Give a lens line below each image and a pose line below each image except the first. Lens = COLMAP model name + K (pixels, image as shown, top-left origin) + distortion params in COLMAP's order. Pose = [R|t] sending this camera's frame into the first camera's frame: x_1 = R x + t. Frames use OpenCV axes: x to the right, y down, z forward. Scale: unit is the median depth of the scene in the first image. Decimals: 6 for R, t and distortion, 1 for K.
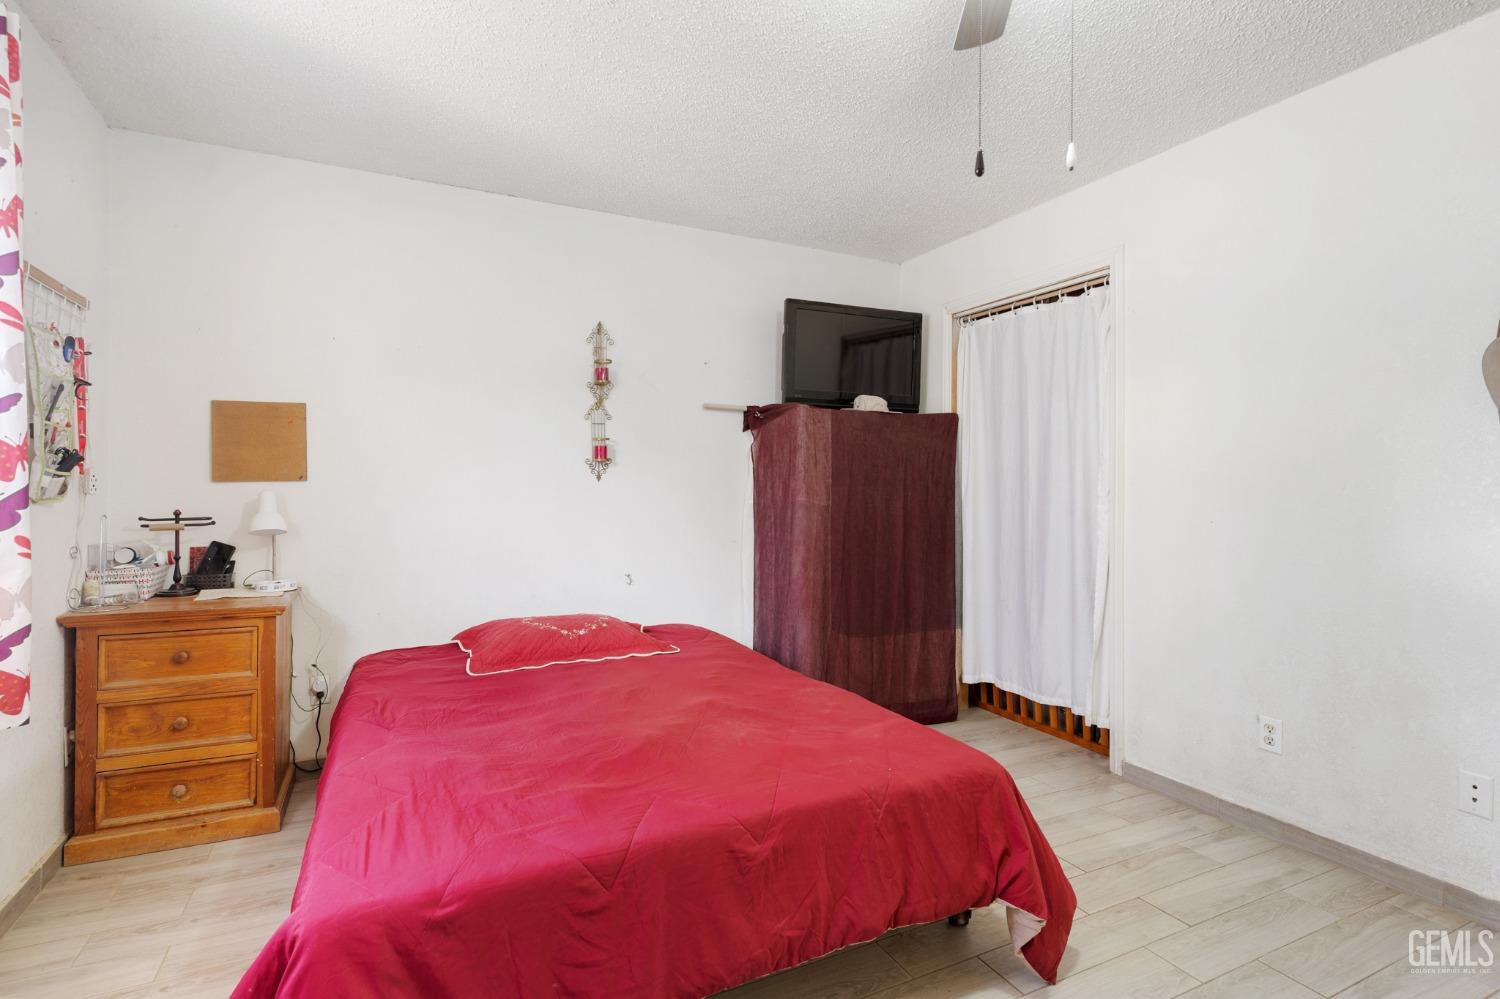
lens RADIAL K [[720.5, 0, 747.3], [0, 720.5, 485.8], [0, 0, 1]] dist [-0.000517, 0.001278]
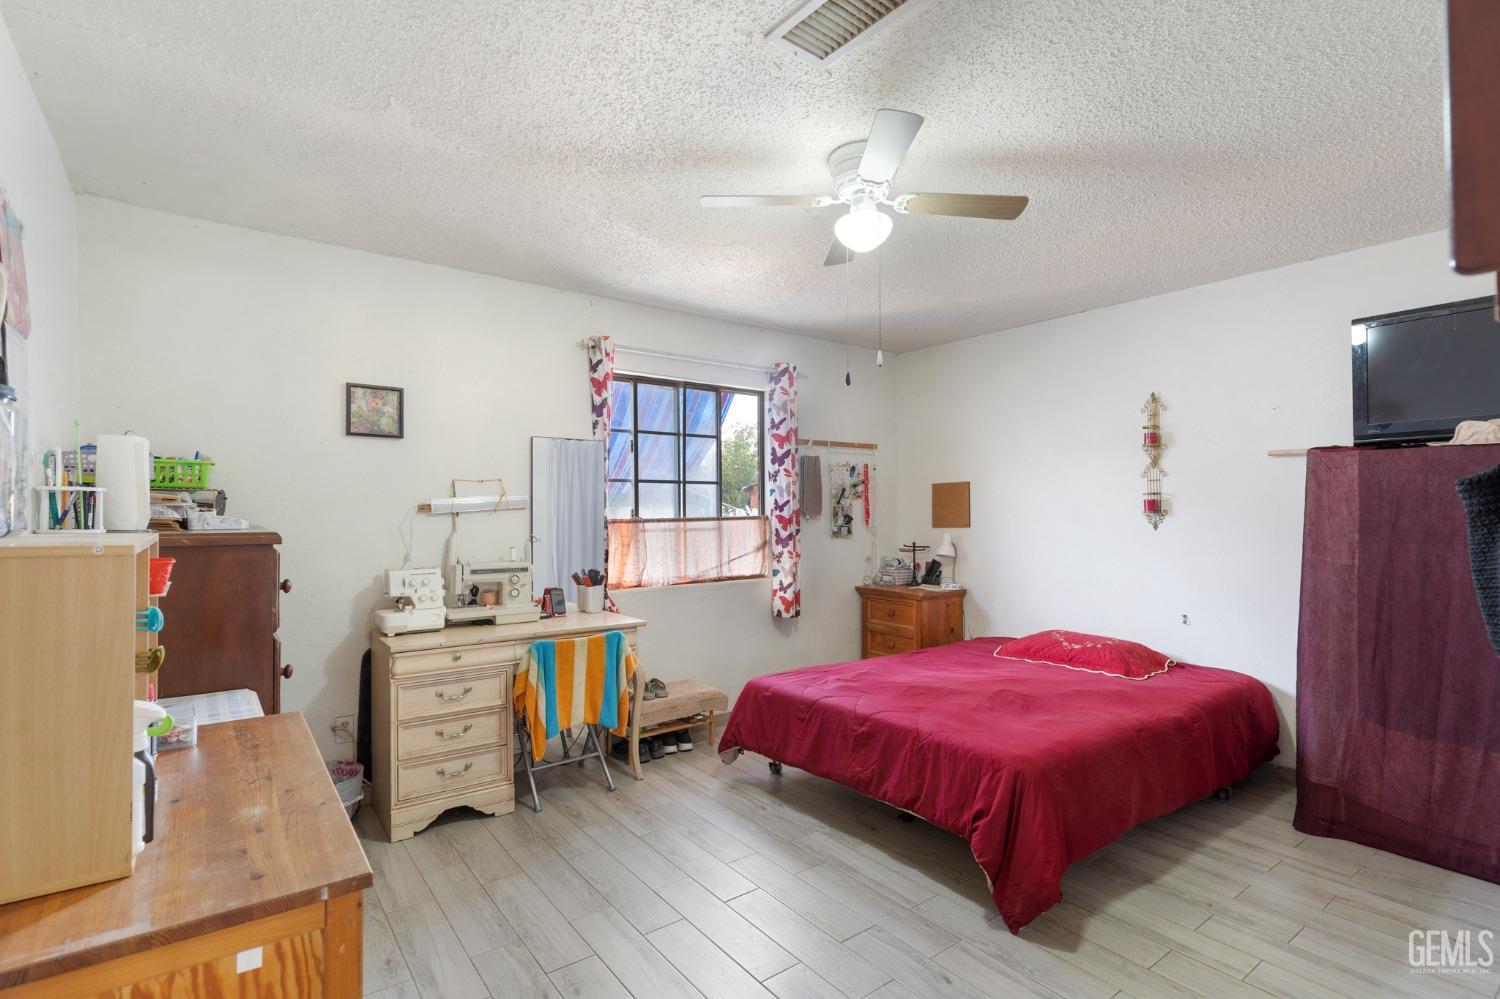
lens RADIAL K [[720.5, 0, 753.1], [0, 720.5, 506.2], [0, 0, 1]] dist [-0.000517, 0.001278]
pose [[0.206499, -0.009007, -0.978405, 0.919576], [0.002341, 0.999959, -0.008712, -0.041490], [0.978444, -0.000491, 0.206511, 0.149495]]
